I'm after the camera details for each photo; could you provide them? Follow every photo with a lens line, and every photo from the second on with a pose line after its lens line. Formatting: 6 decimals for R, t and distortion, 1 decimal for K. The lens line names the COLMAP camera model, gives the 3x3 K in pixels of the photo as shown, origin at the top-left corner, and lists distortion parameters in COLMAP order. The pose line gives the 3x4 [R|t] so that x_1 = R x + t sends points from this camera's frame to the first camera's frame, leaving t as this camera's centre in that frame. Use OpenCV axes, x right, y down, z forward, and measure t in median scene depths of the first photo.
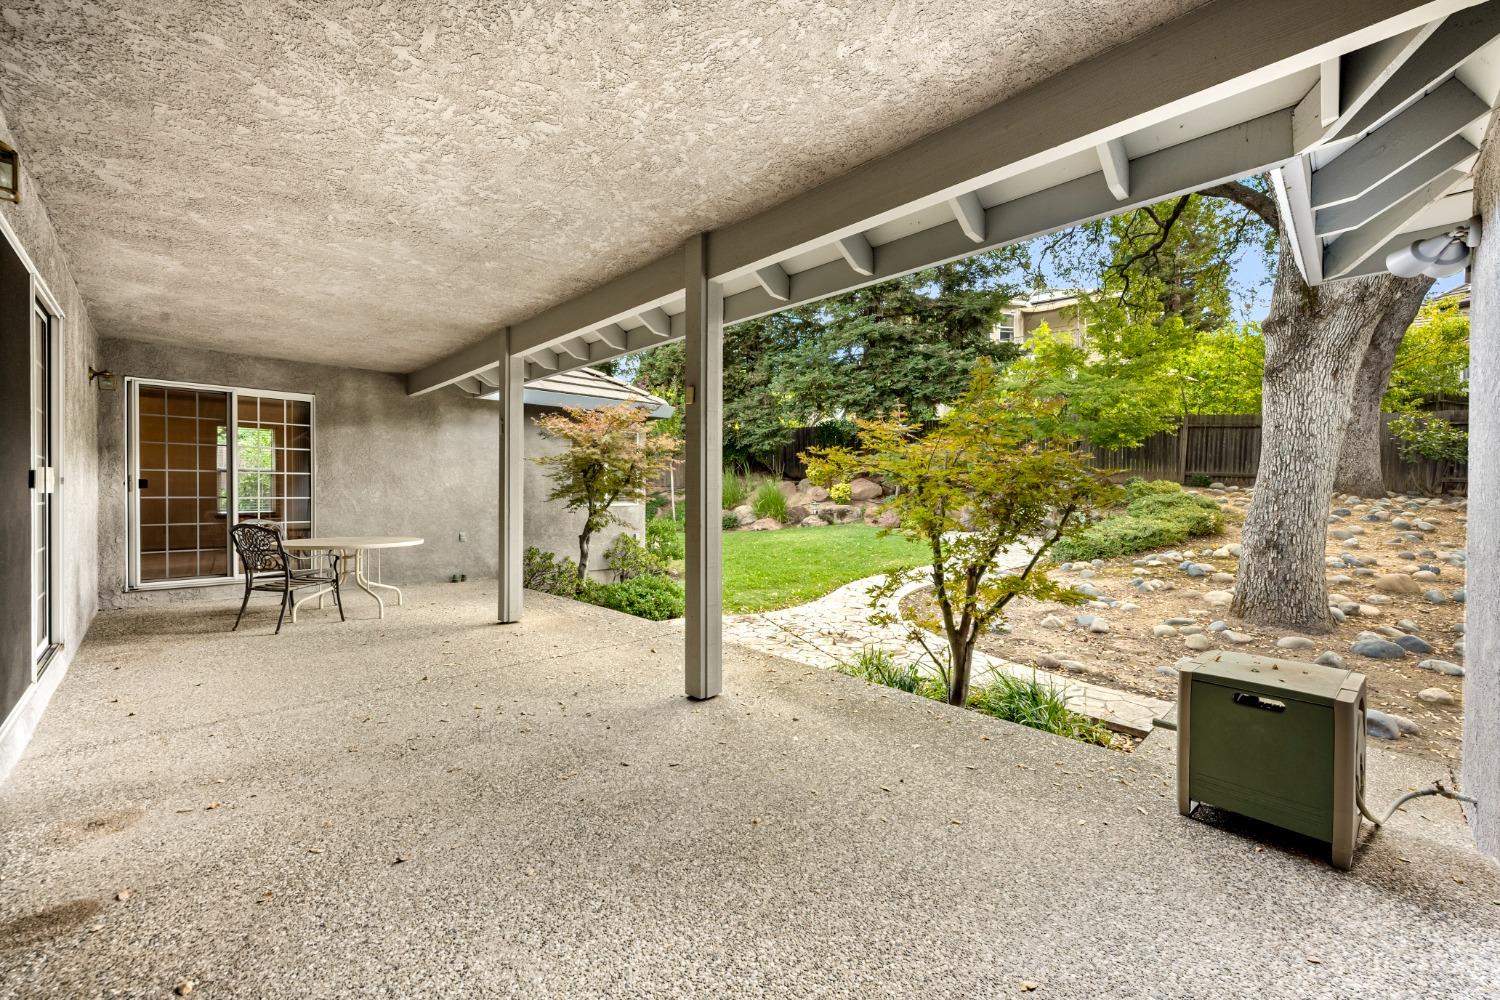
lens RADIAL K [[596.6, 0, 754.1], [0, 596.6, 492.9], [0, 0, 1]] dist [-0.003660, 0.001081]
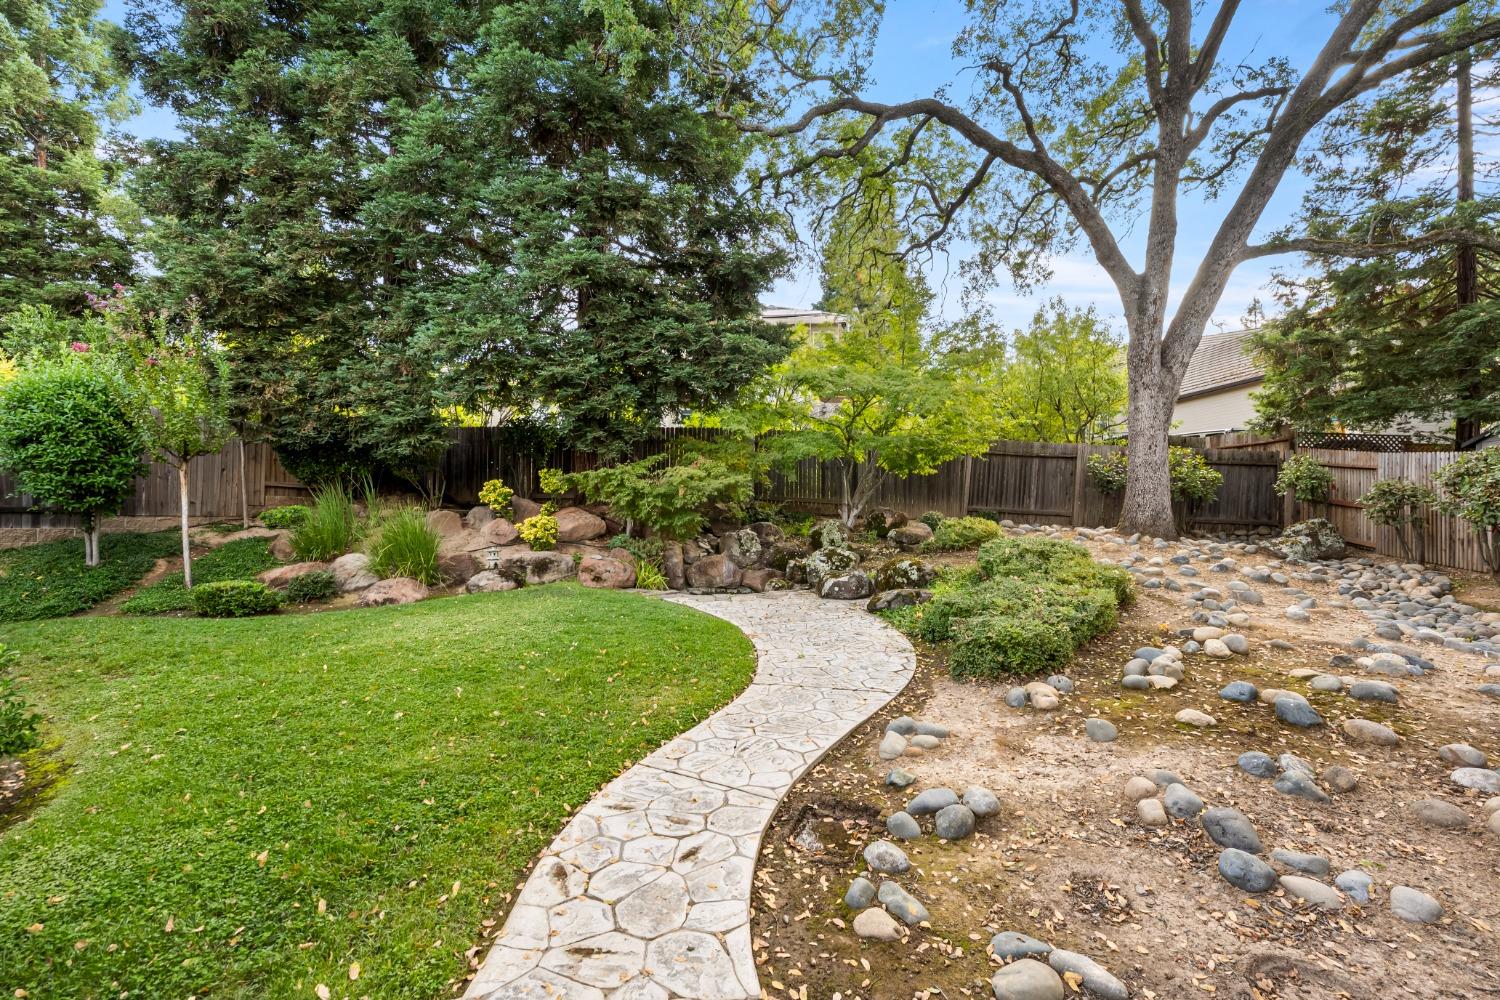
lens RADIAL K [[596.6, 0, 741.0], [0, 596.6, 514.9], [0, 0, 1]] dist [-0.003660, 0.001081]
pose [[0.892373, 0.010515, 0.451176, 0.056062], [-0.005920, 0.999915, -0.011595, -0.010893], [-0.451259, 0.007676, 0.892360, 0.375786]]
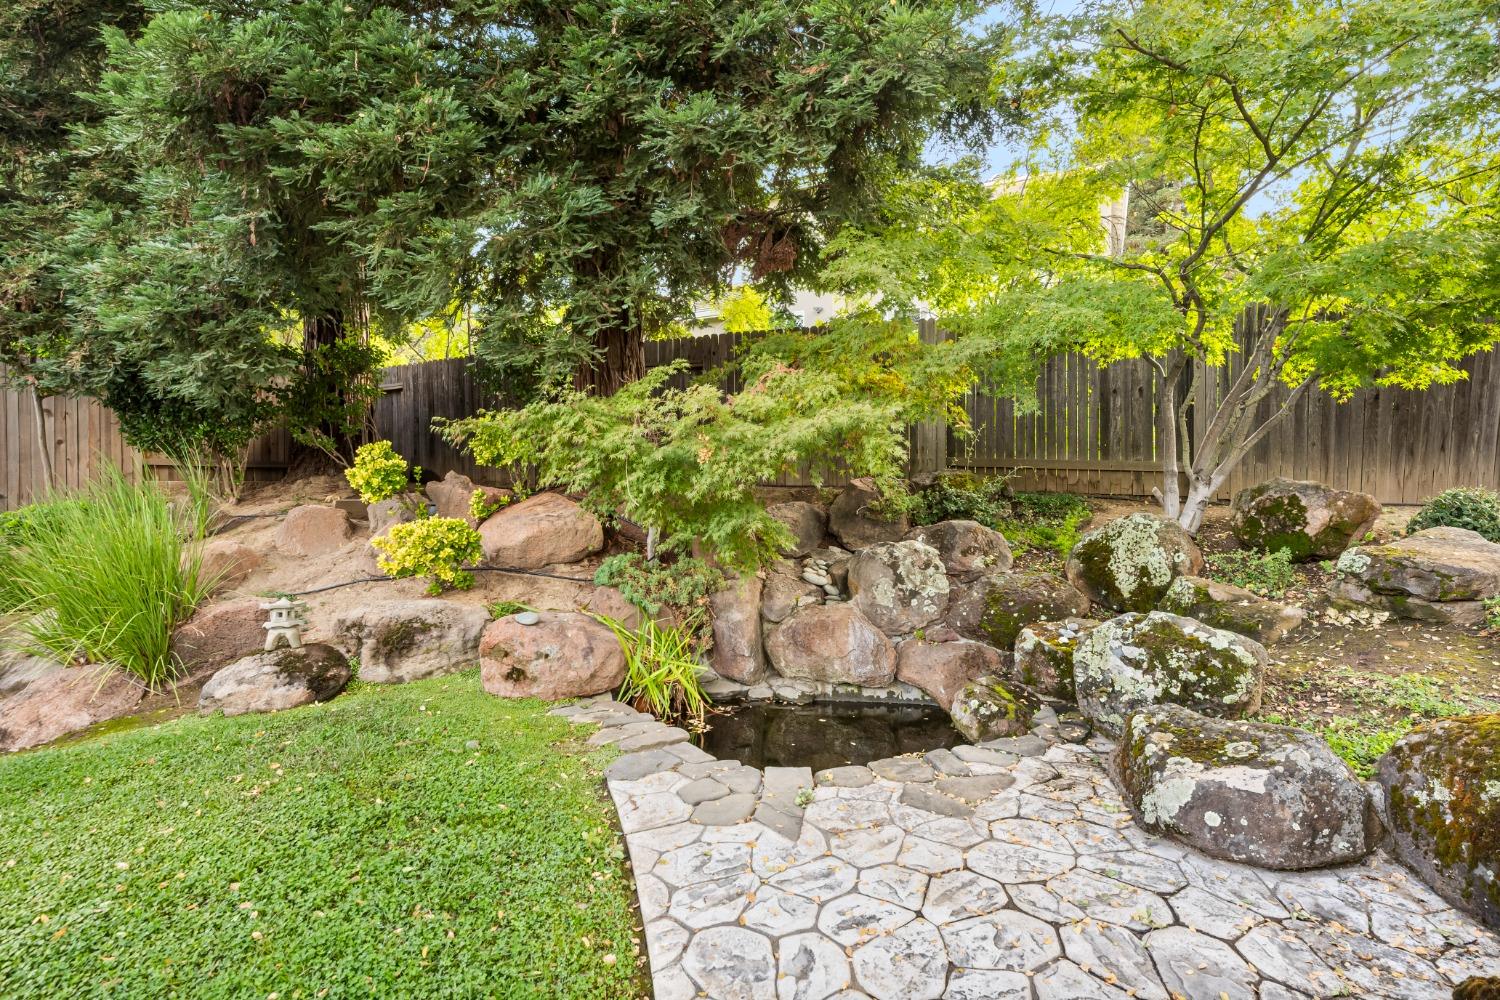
lens RADIAL K [[736.8, 0, 745.7], [0, 736.8, 495.6], [0, 0, 1]] dist [0.000655, 0.001180]
pose [[0.984503, -0.010572, 0.175049, 0.236490], [0.010181, 0.999943, 0.003135, -0.025798], [-0.175072, -0.001304, 0.984555, 0.660895]]
